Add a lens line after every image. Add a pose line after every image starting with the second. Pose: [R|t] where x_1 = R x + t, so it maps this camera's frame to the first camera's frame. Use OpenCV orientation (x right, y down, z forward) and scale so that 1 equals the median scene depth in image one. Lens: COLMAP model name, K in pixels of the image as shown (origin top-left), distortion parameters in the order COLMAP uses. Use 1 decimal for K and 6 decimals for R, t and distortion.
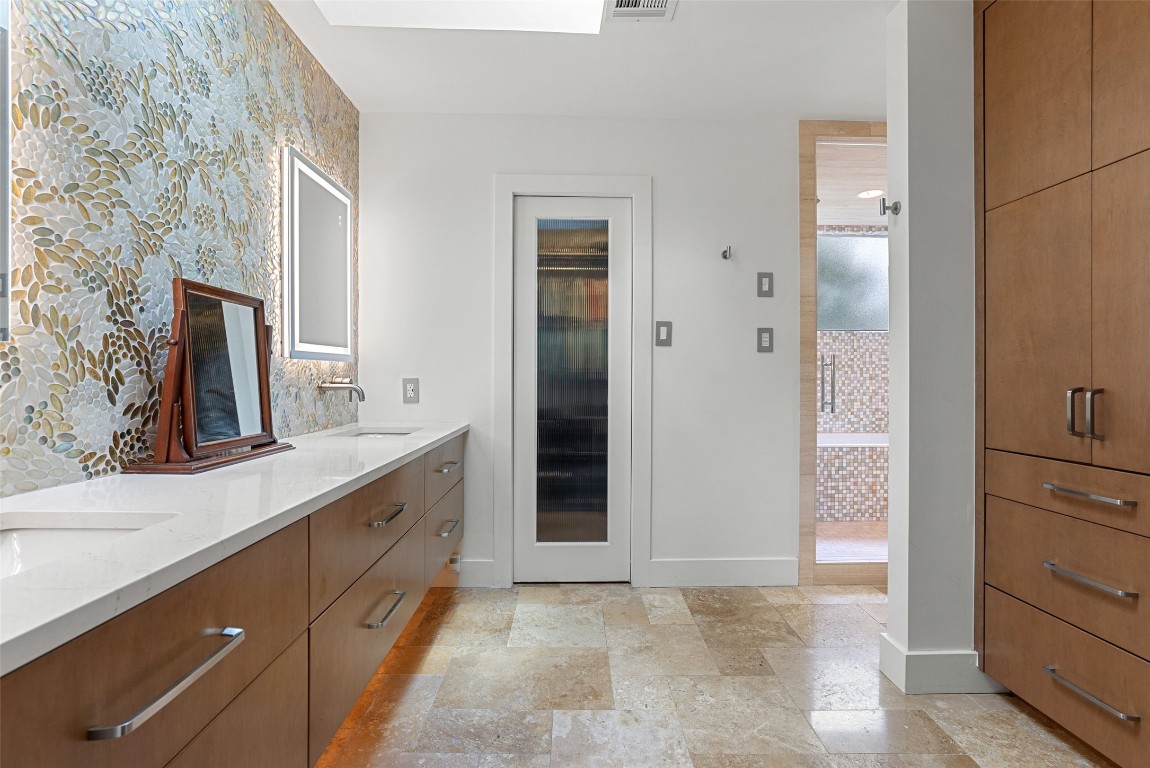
lens RADIAL K [[563.1, 0, 576.5], [0, 563.1, 379.6], [0, 0, 1]] dist [-0.003569, 0.000912]
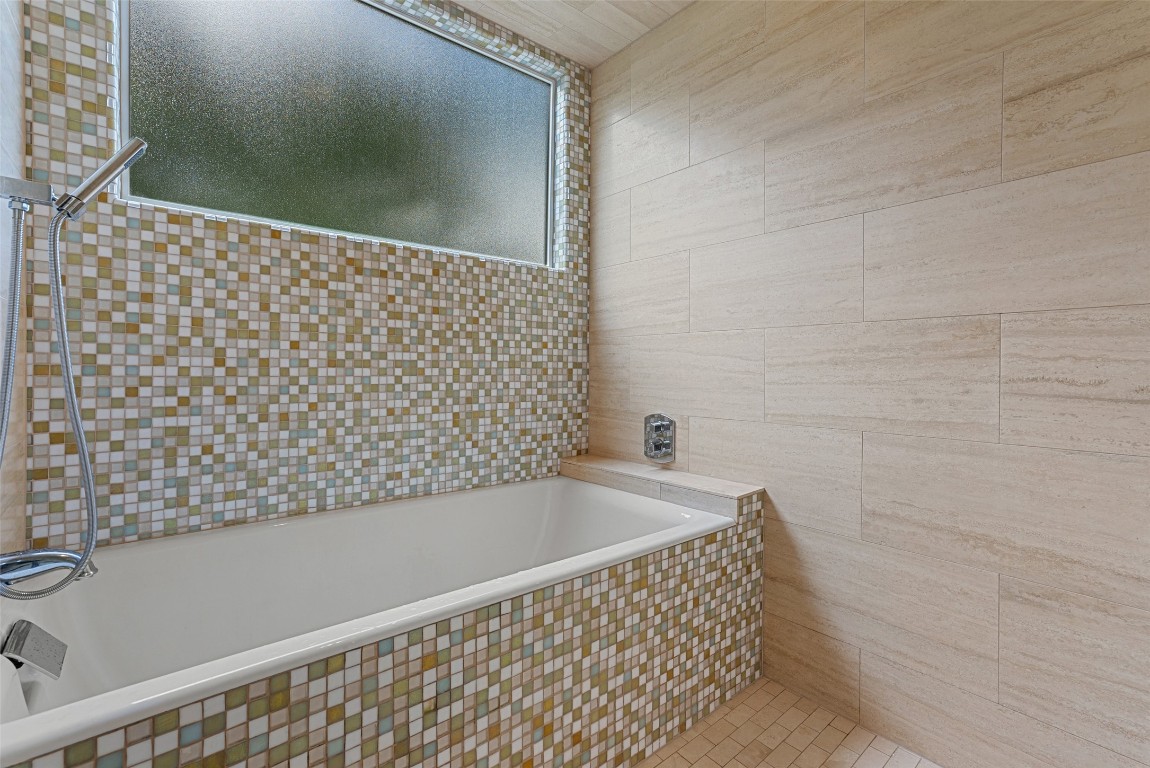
lens RADIAL K [[515.4, 0, 578.0], [0, 515.4, 373.9], [0, 0, 1]] dist [-0.020369, 0.003632]
pose [[0.784041, 0.001126, 0.620708, 0.519043], [-0.005798, 0.999968, 0.005510, 0.005166], [-0.620682, -0.007919, 0.784022, 1.085472]]
